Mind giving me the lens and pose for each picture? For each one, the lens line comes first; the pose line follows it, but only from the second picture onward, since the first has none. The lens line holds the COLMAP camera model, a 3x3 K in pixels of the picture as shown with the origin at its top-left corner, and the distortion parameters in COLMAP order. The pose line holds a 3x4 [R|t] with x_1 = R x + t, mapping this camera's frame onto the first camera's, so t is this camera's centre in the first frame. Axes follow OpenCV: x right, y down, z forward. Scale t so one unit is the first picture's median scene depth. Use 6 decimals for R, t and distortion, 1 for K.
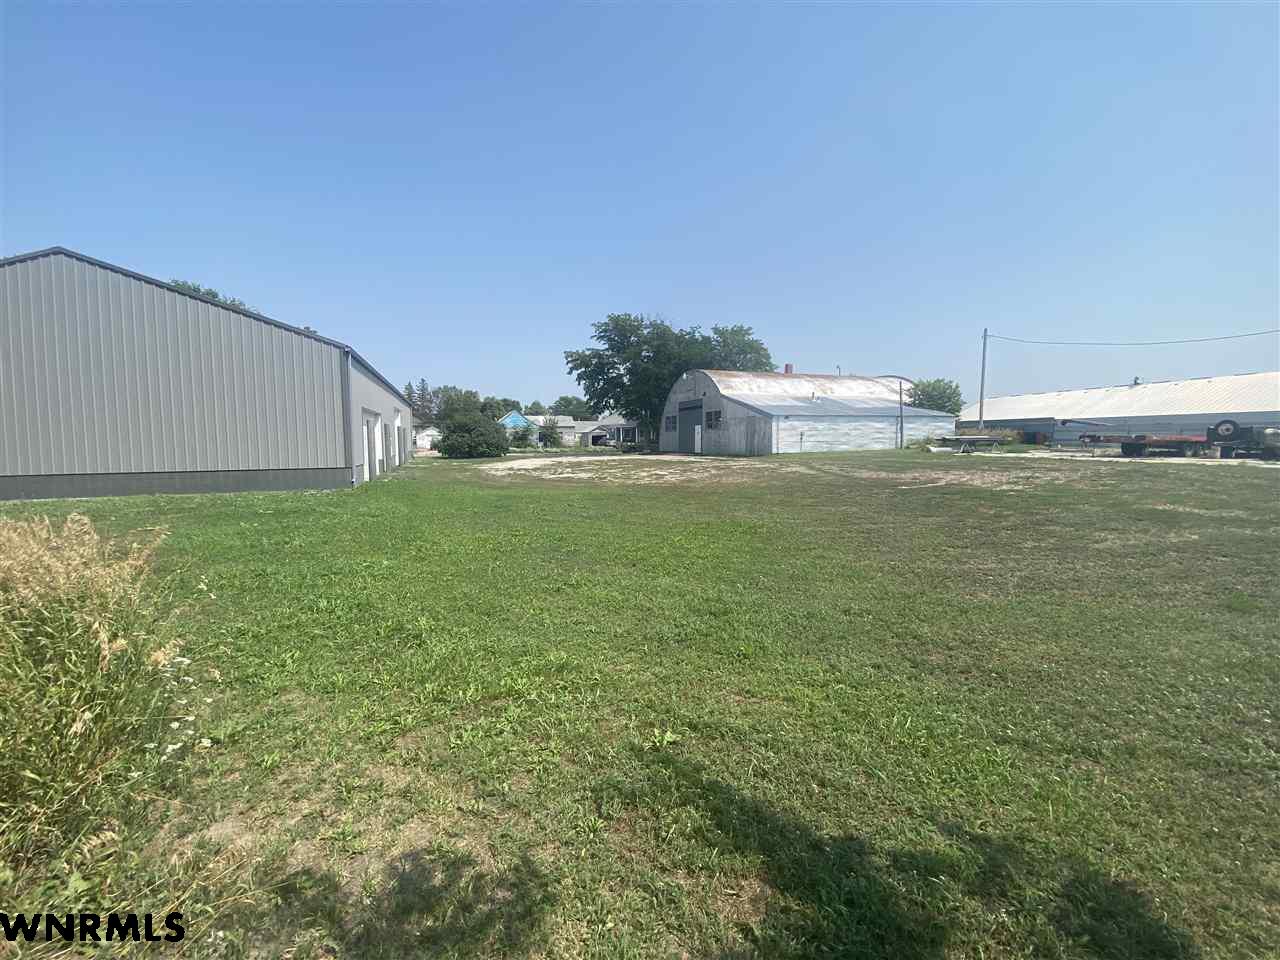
lens RADIAL K [[506.8, 0, 641.8], [0, 506.8, 473.8], [0, 0, 1]] dist [0.011359, -0.019432]
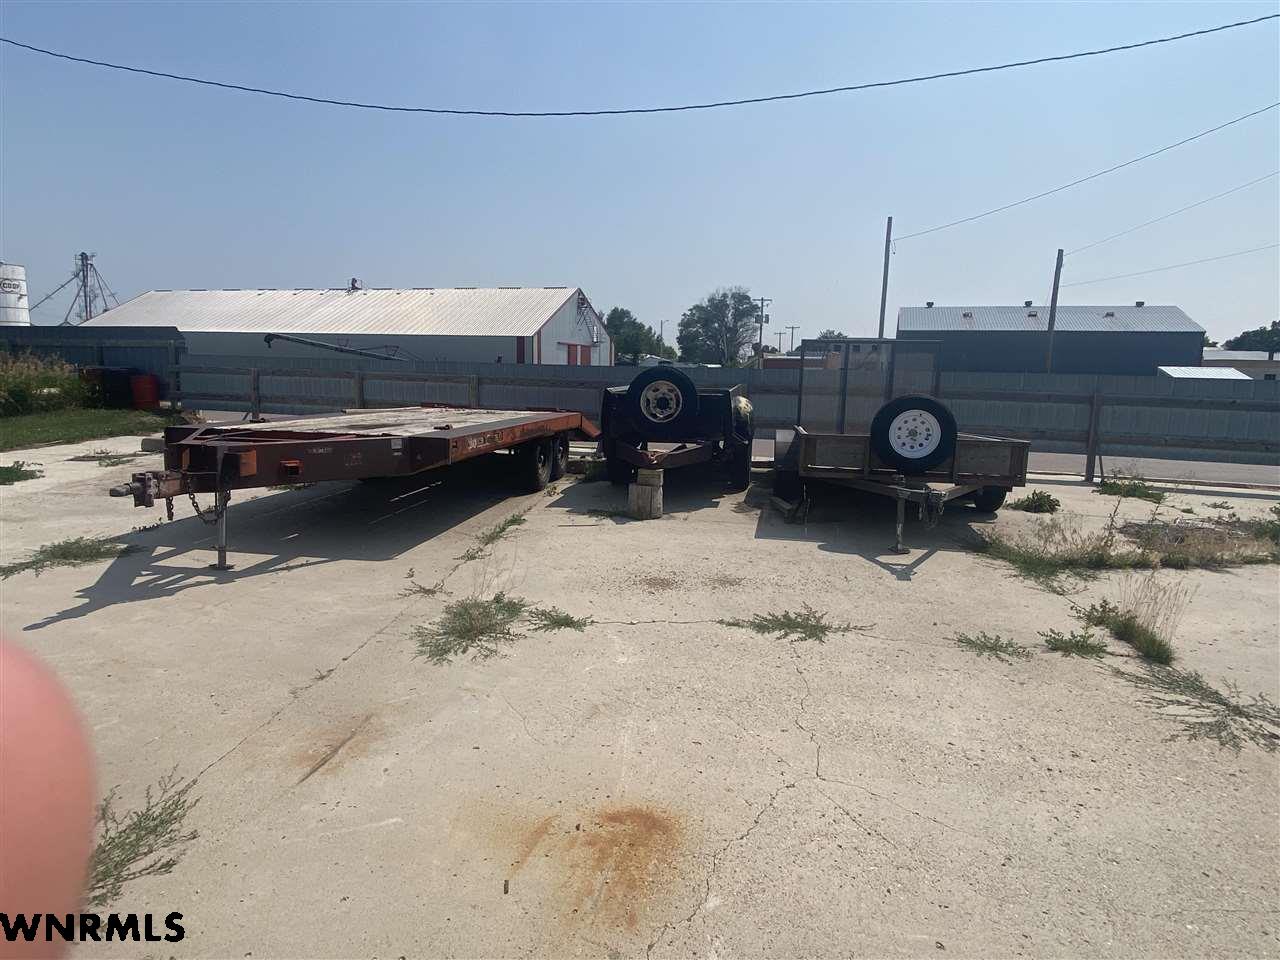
lens RADIAL K [[736.7, 0, 640.0], [0, 736.7, 480.0], [0, 0, 1]] dist [0.064109, -0.070348]
pose [[0.417815, -0.122983, 0.900170, 0.443488], [0.036015, 0.992259, 0.118848, -0.054085], [-0.907818, -0.017237, 0.419010, 0.468037]]
